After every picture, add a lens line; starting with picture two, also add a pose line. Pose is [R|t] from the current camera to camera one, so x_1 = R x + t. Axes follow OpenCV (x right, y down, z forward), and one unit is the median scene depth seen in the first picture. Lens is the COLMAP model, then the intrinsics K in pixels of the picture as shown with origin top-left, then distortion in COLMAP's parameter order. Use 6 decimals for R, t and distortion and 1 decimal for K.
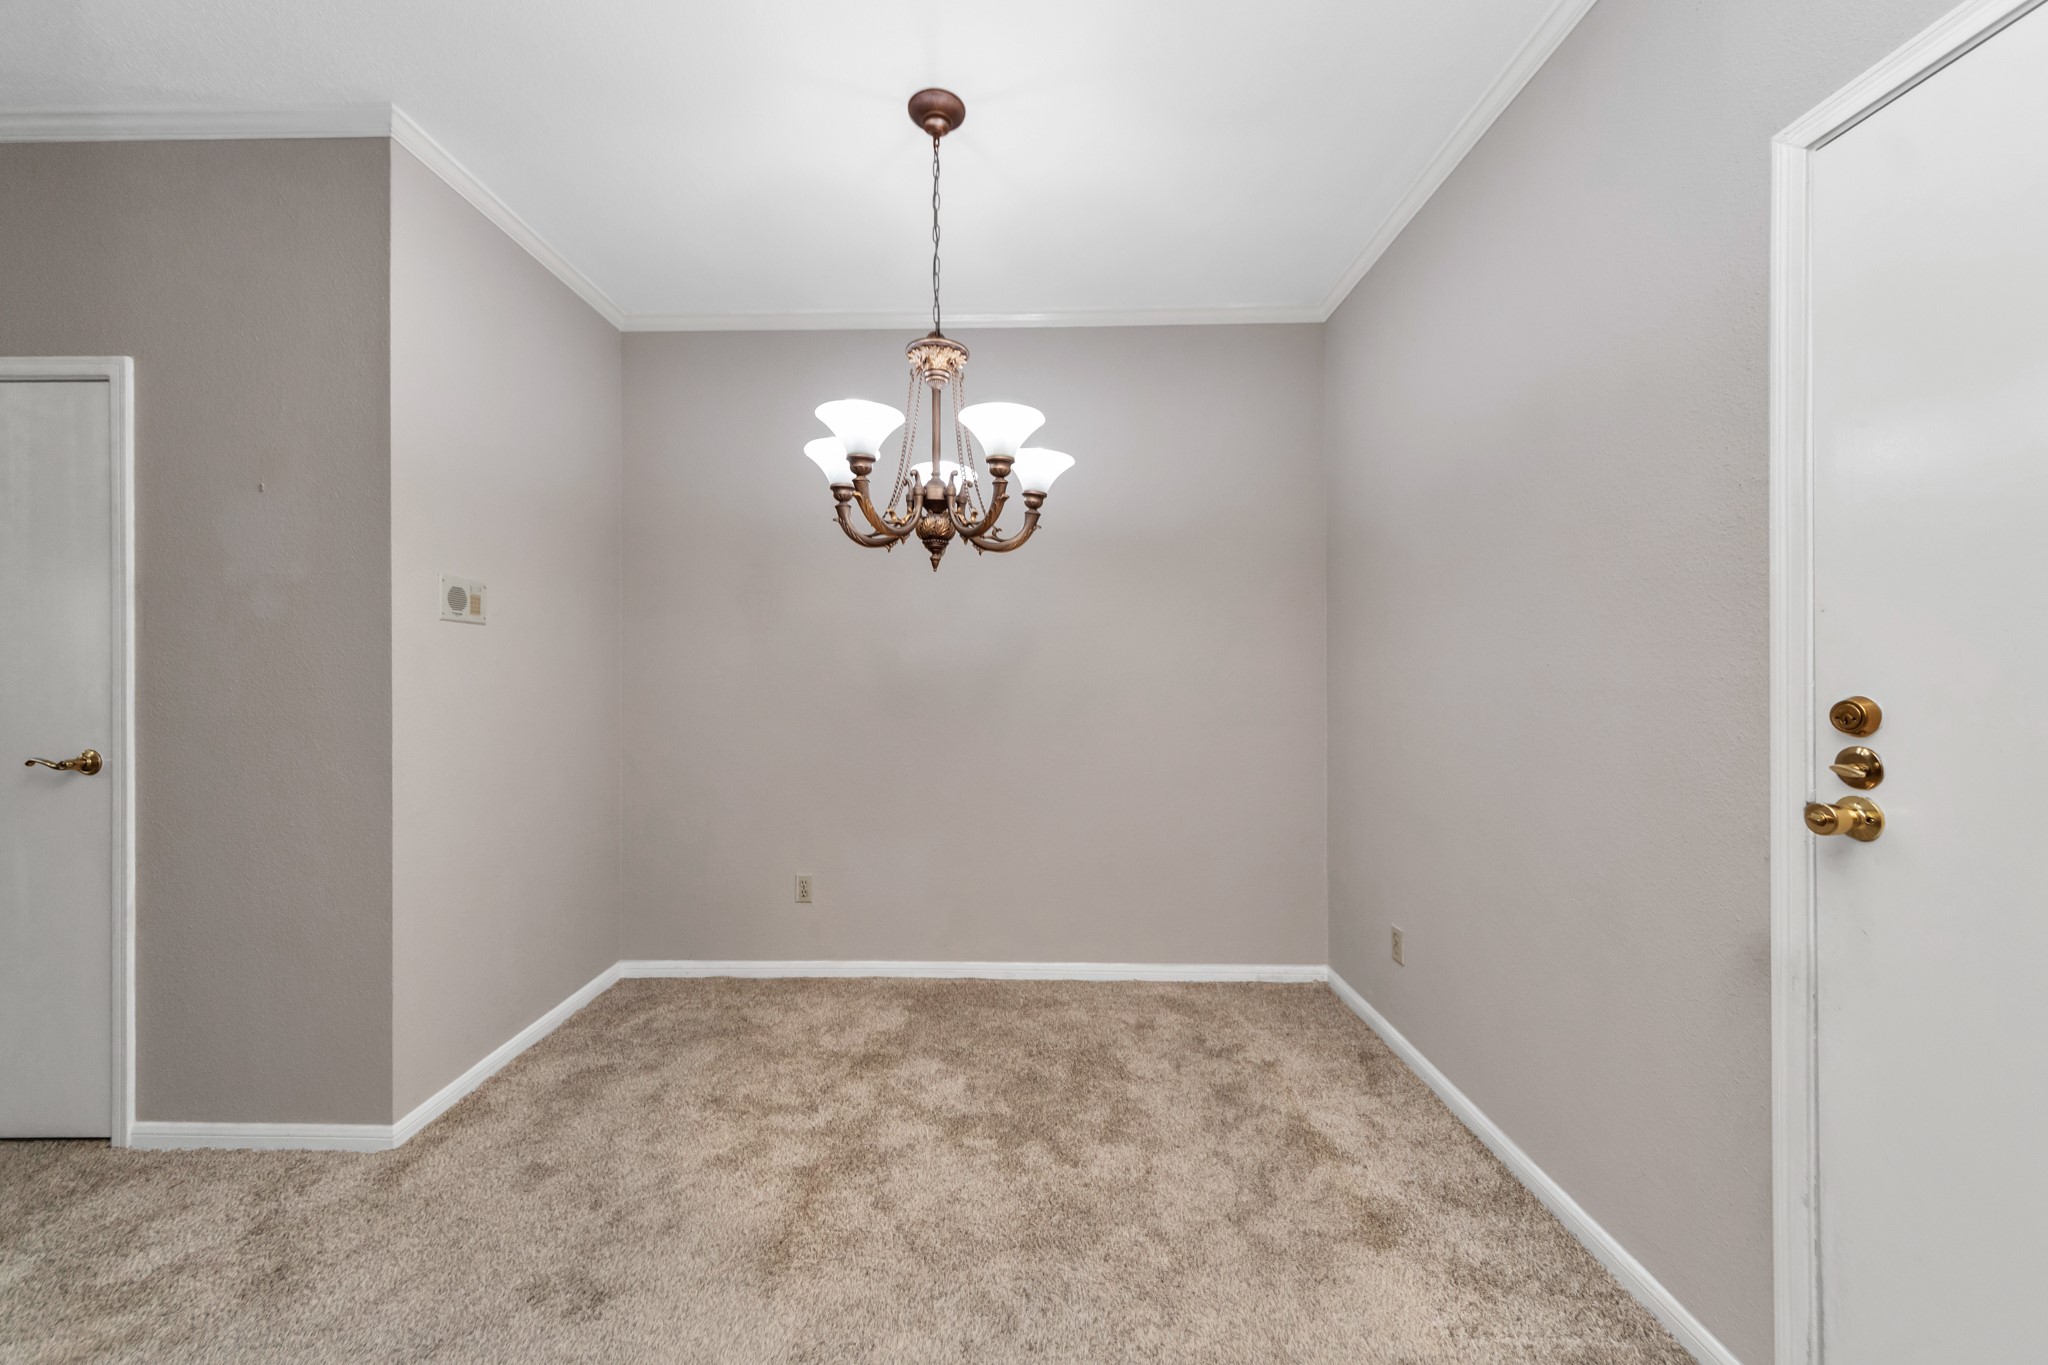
lens RADIAL K [[725.4, 0, 1023.1], [0, 725.4, 700.1], [0, 0, 1]] dist [-0.025798, 0.006208]
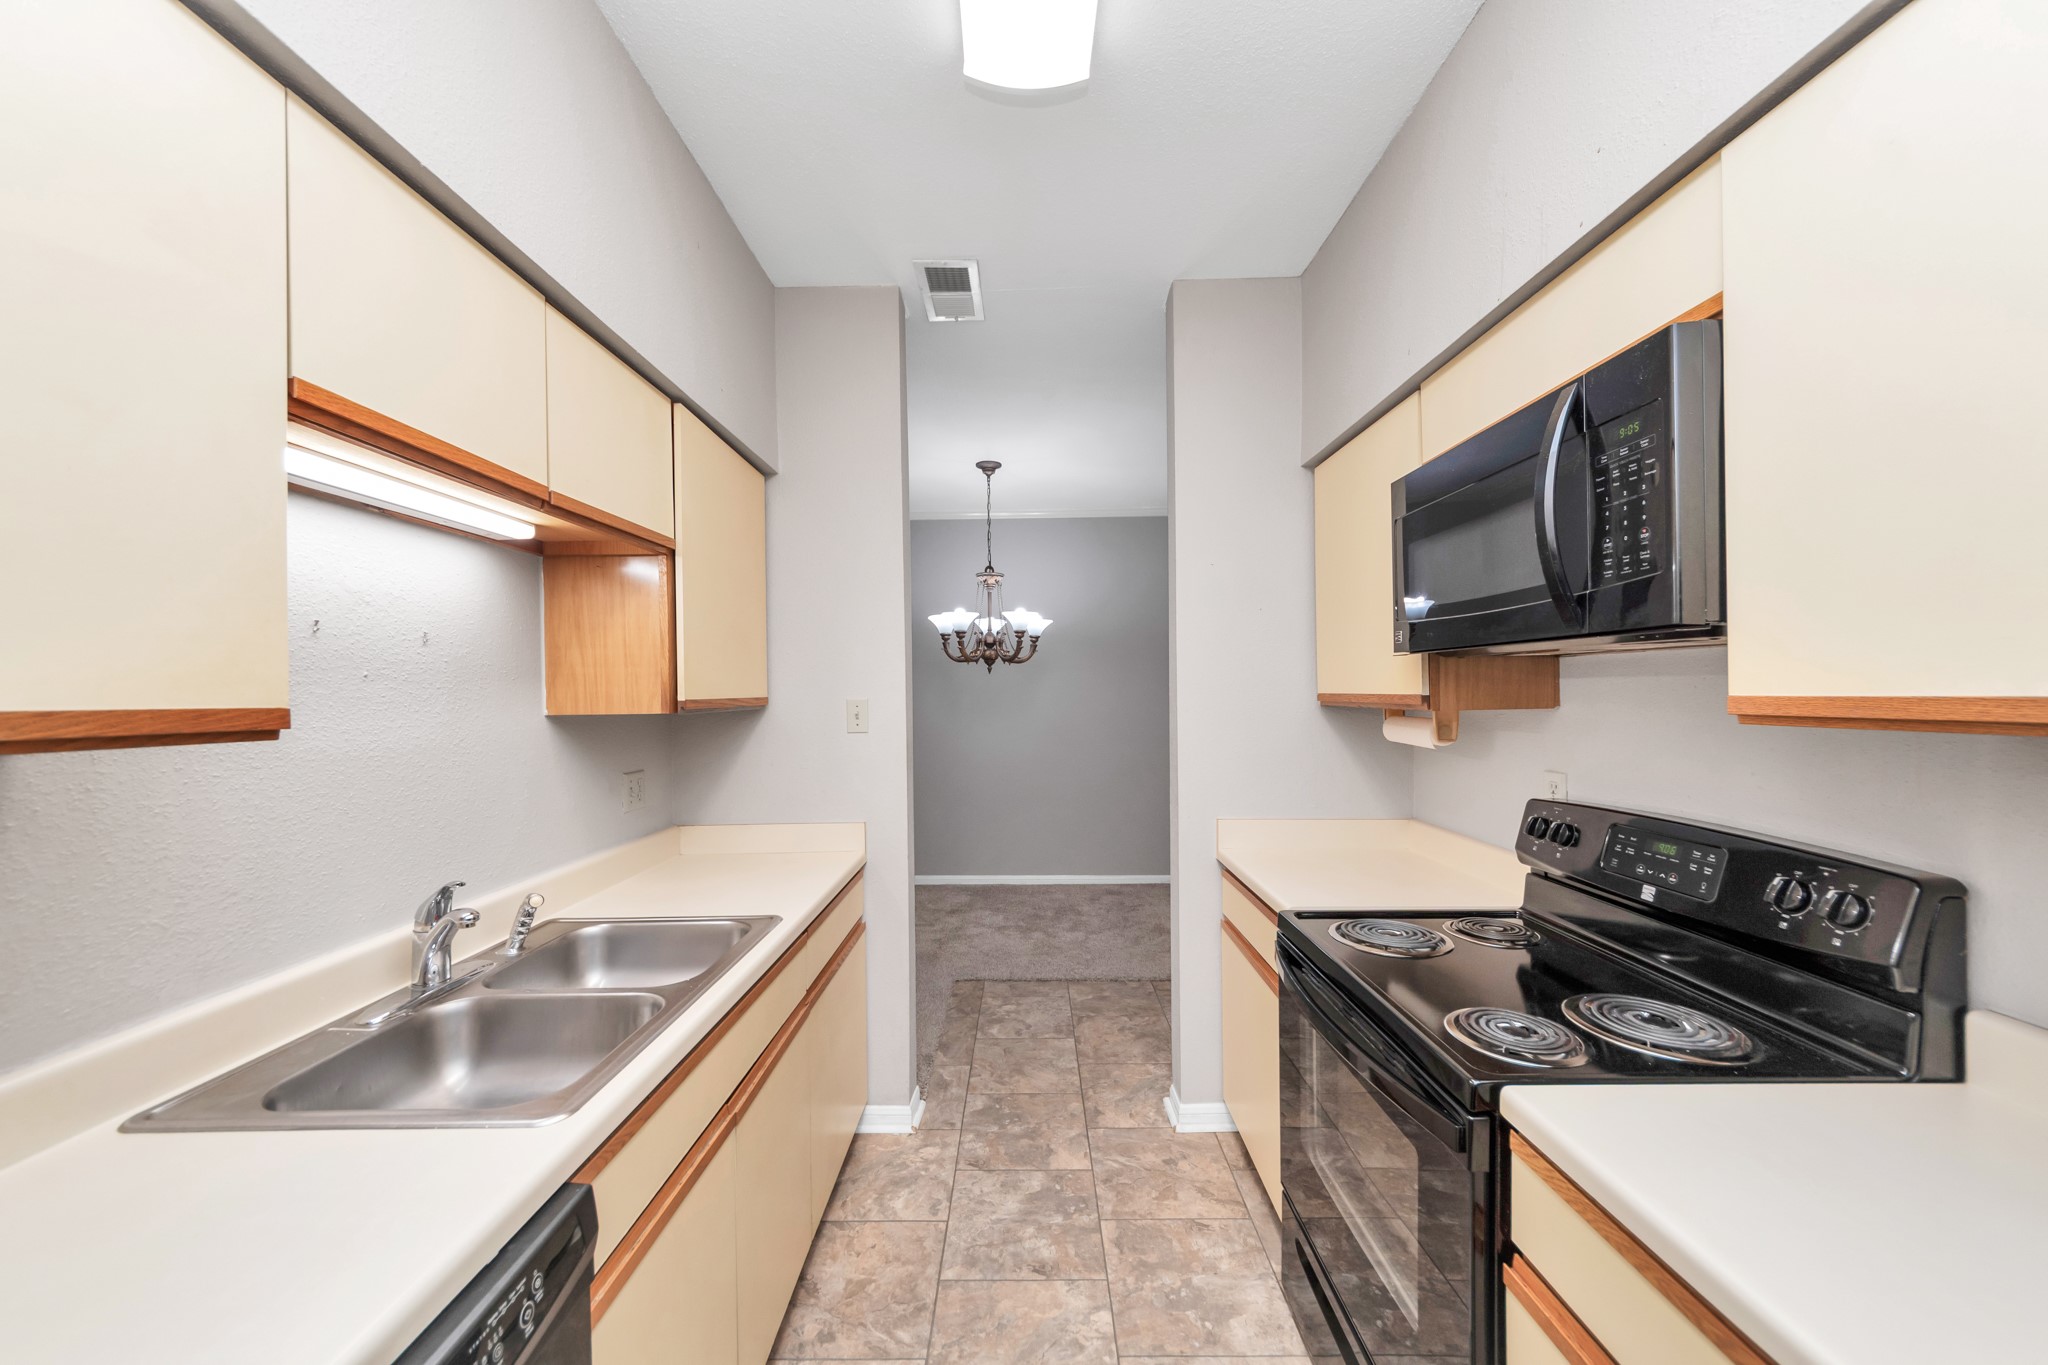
lens RADIAL K [[725.4, 0, 1023.1], [0, 725.4, 700.1], [0, 0, 1]] dist [-0.025798, 0.006208]
pose [[0.999951, -0.008060, -0.005753, -0.007506], [0.007978, 0.999867, -0.014216, -0.065614], [0.005867, 0.014169, 0.999882, -1.185486]]
